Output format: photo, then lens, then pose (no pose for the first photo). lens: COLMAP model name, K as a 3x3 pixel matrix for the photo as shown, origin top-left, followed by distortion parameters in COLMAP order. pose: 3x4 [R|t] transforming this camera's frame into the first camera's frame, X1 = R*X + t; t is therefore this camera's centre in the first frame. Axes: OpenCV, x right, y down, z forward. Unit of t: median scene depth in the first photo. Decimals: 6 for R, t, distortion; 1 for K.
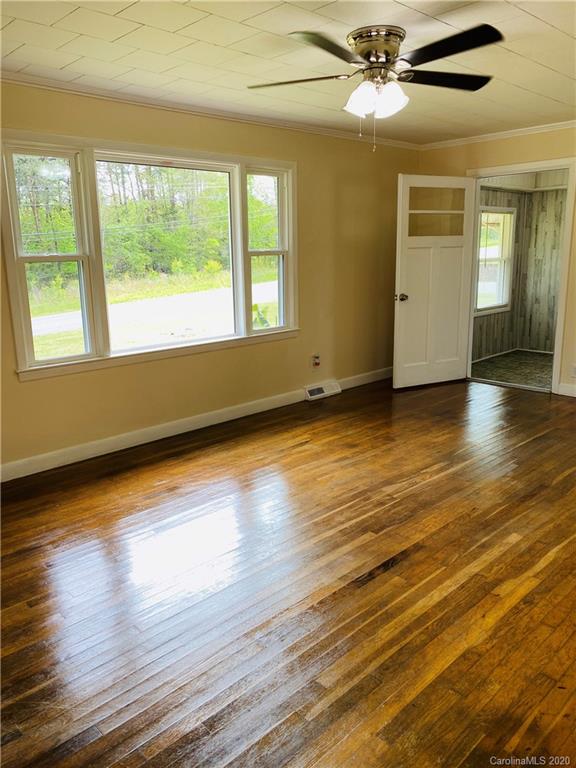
lens RADIAL K [[587.8, 0, 283.9], [0, 587.8, 378.0], [0, 0, 1]] dist [0.015538, -0.008851]
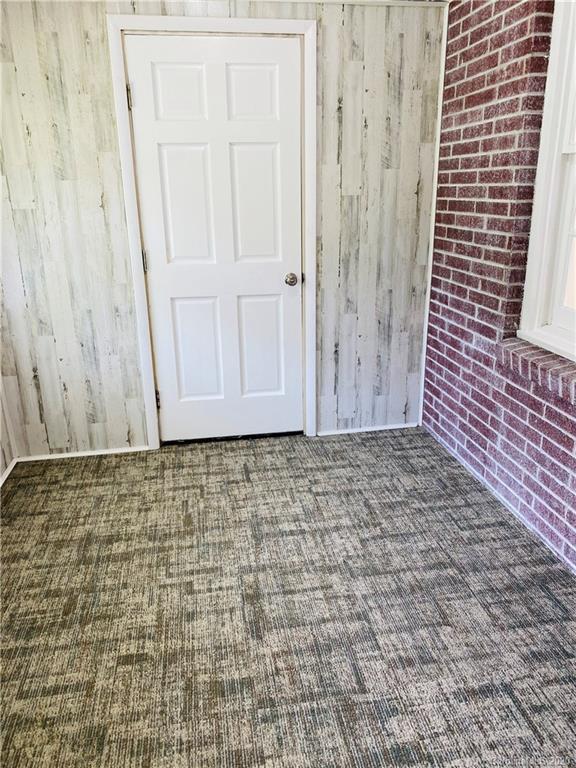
lens RADIAL K [[587.8, 0, 279.8], [0, 587.8, 377.9], [0, 0, 1]] dist [0.015538, -0.008851]
pose [[0.561294, -0.242553, 0.791275, 0.218622], [0.185372, 0.968644, 0.165428, -0.134312], [-0.806589, 0.053826, 0.588657, 0.675316]]
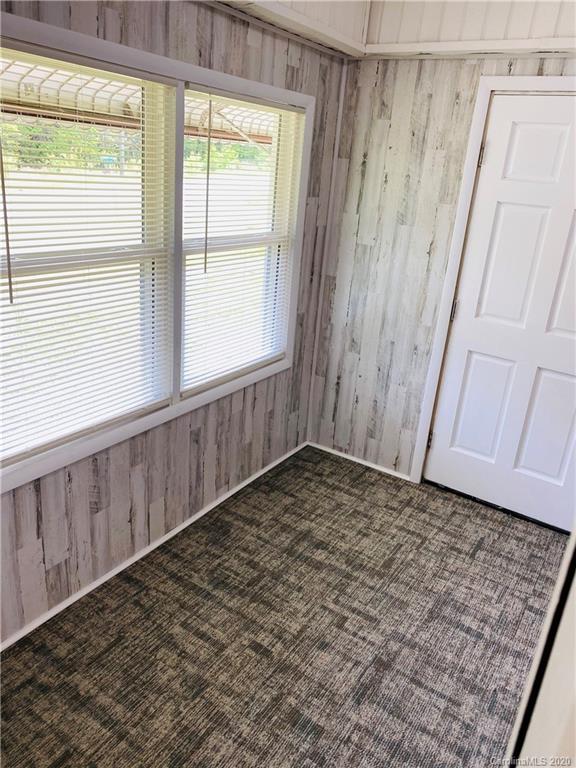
lens RADIAL K [[587.8, 0, 285.1], [0, 587.8, 377.8], [0, 0, 1]] dist [0.015538, -0.008851]
pose [[0.966665, 0.012319, 0.255748, 0.278822], [-0.049634, 0.988911, 0.139971, -0.163887], [-0.251187, -0.147999, 0.956557, 0.617965]]
